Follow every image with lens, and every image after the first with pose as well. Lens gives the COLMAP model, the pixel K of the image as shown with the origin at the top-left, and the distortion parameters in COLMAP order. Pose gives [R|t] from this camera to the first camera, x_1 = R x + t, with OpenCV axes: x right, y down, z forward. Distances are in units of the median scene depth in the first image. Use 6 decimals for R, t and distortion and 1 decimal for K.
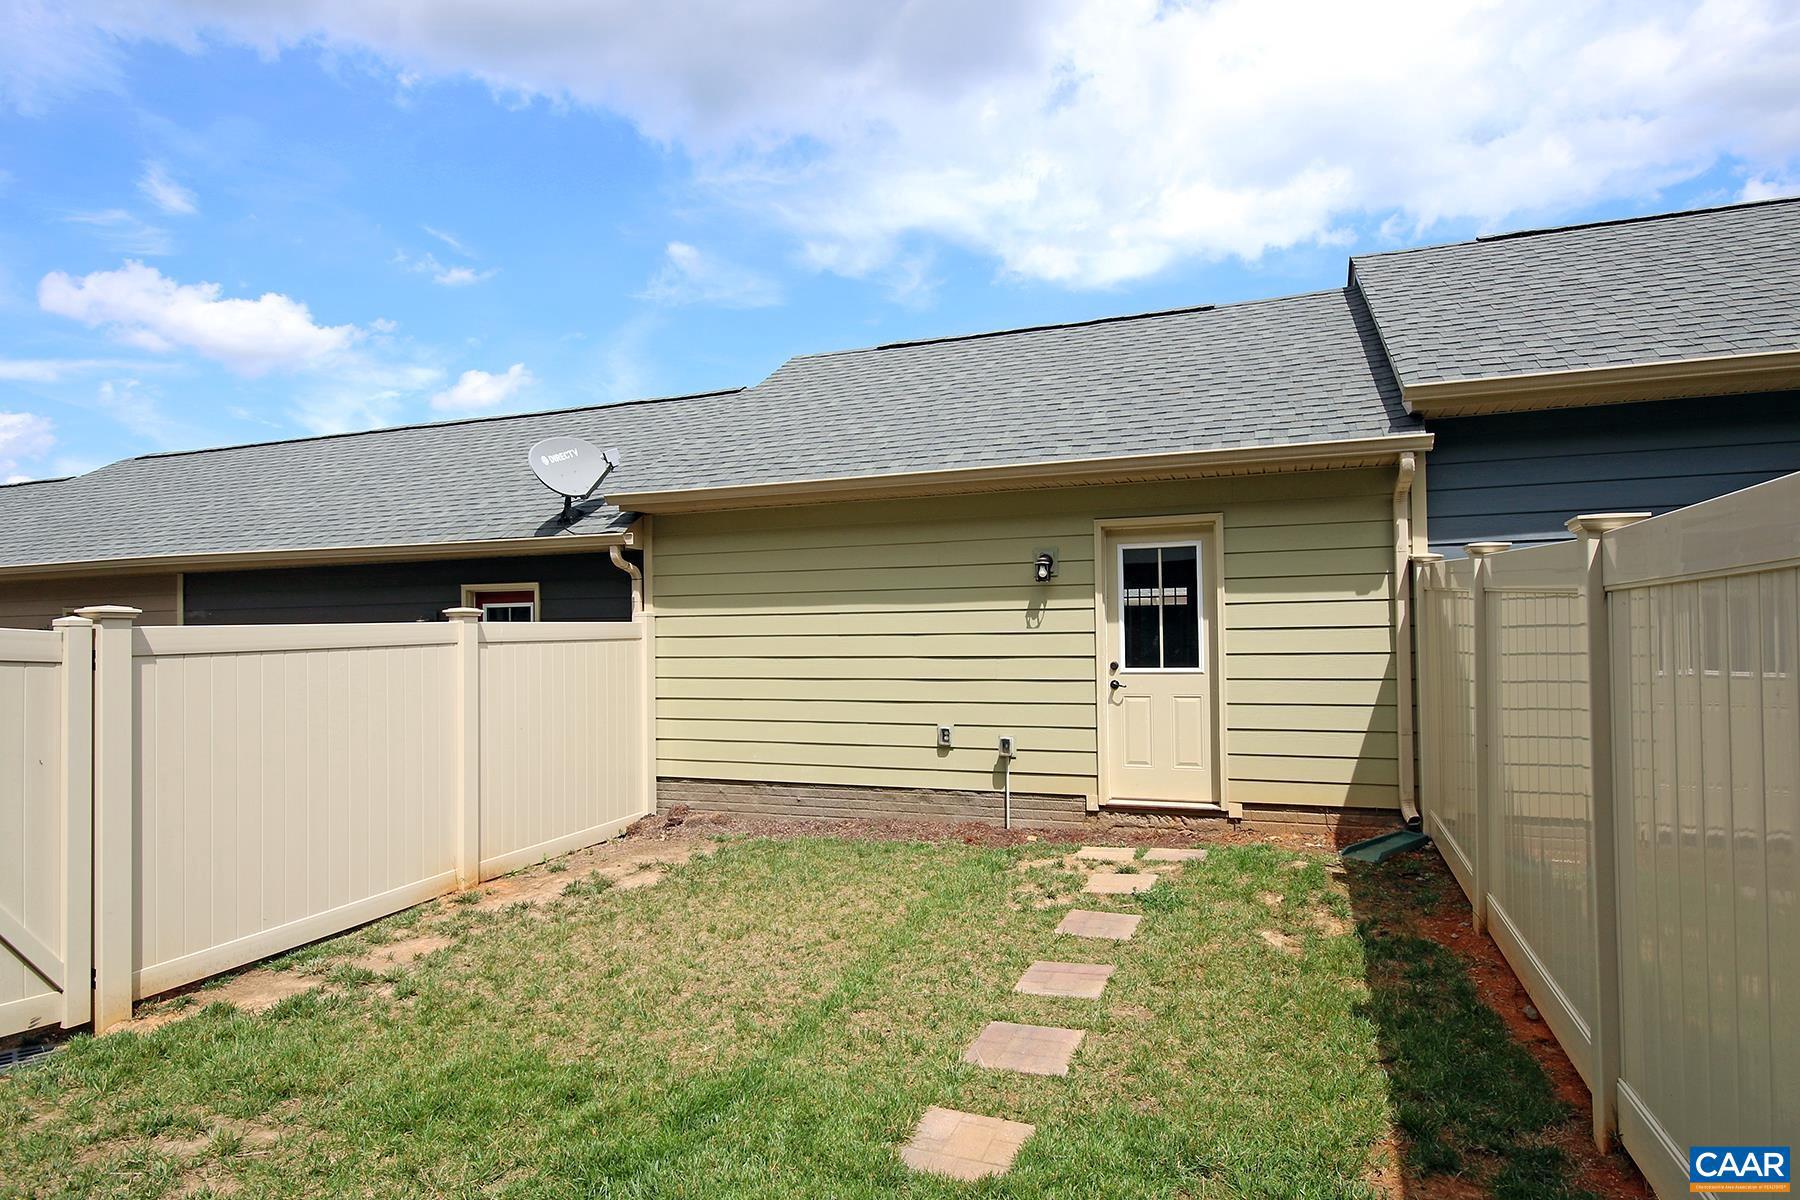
lens RADIAL K [[897.1, 0, 933.1], [0, 897.1, 666.2], [0, 0, 1]] dist [0.010434, -0.009608]
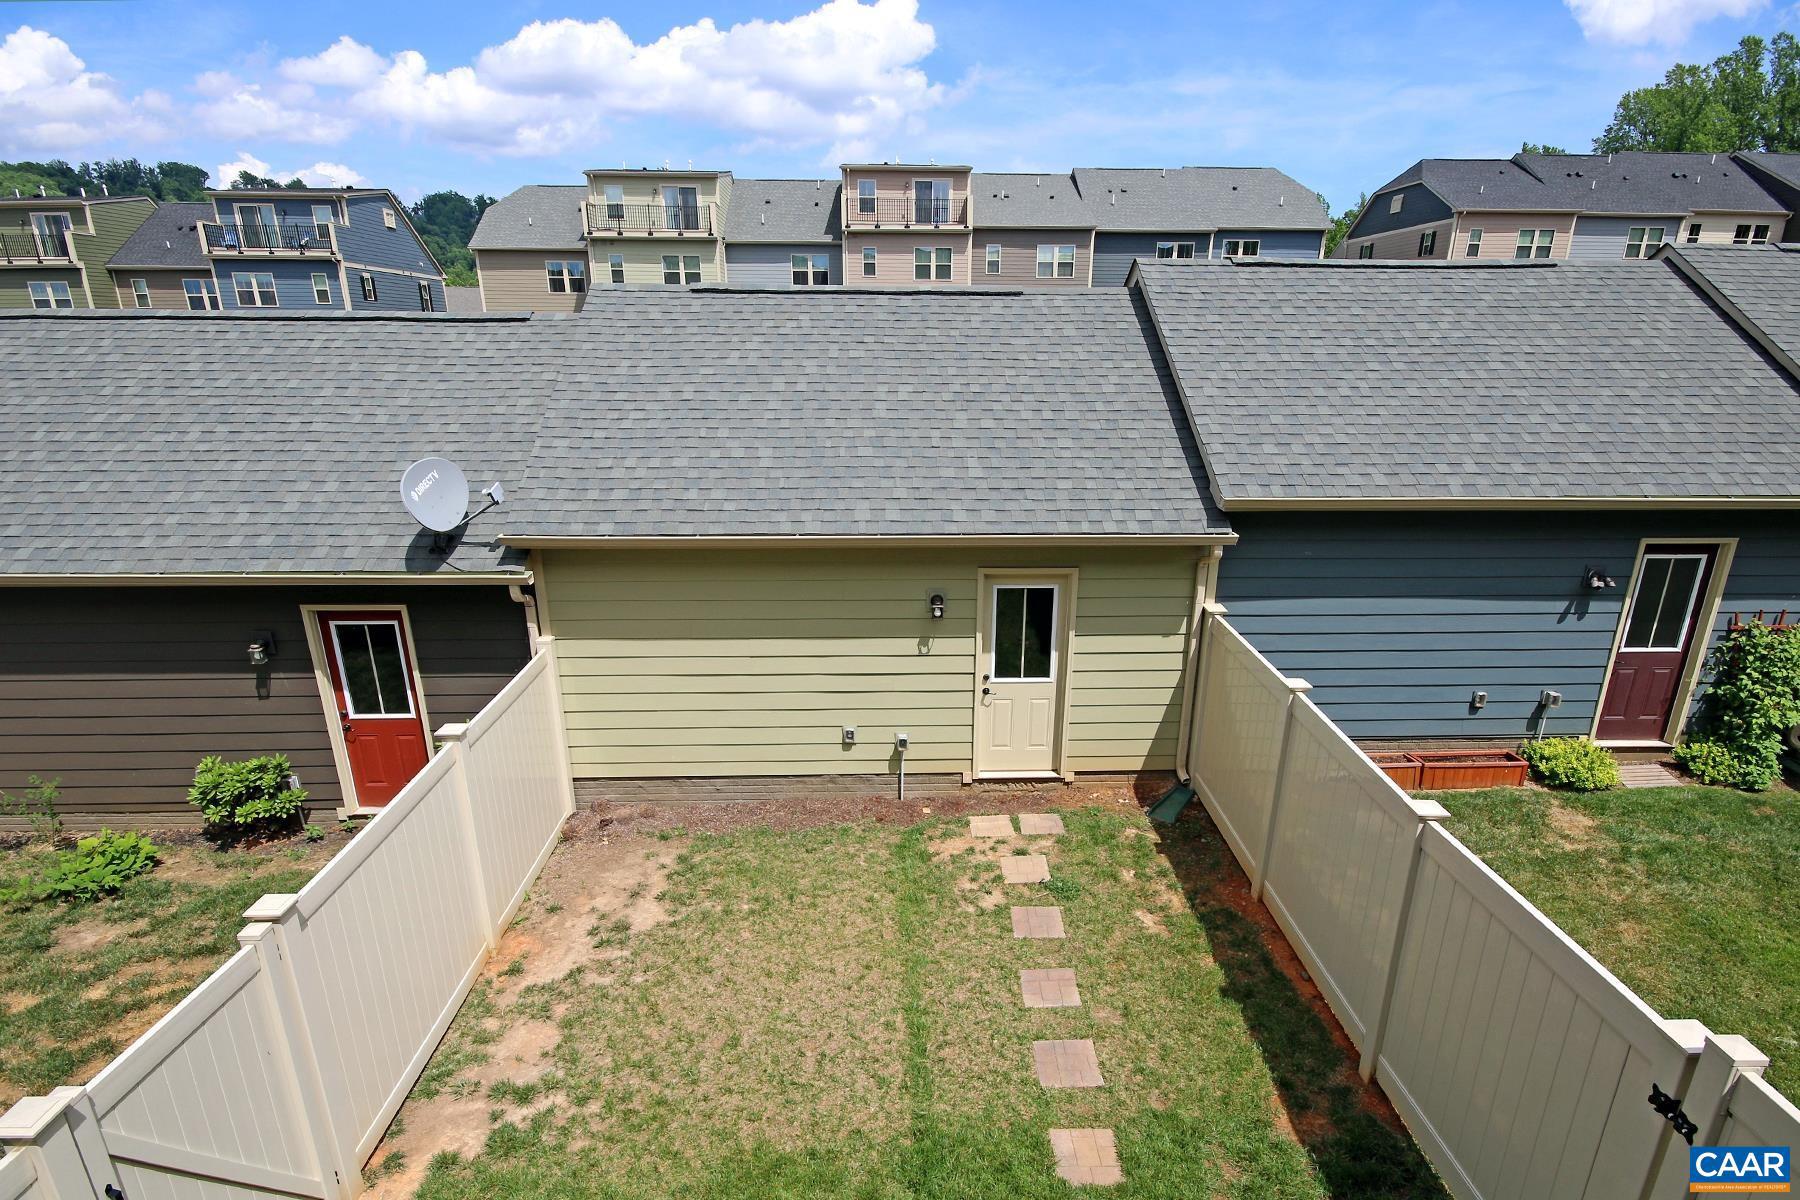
lens RADIAL K [[897.1, 0, 865.8], [0, 897.1, 658.7], [0, 0, 1]] dist [0.010434, -0.009608]
pose [[0.935443, -0.115006, 0.334245, -0.390497], [0.000419, 0.945952, 0.324306, -0.449274], [-0.353477, -0.303230, 0.884933, -0.062806]]
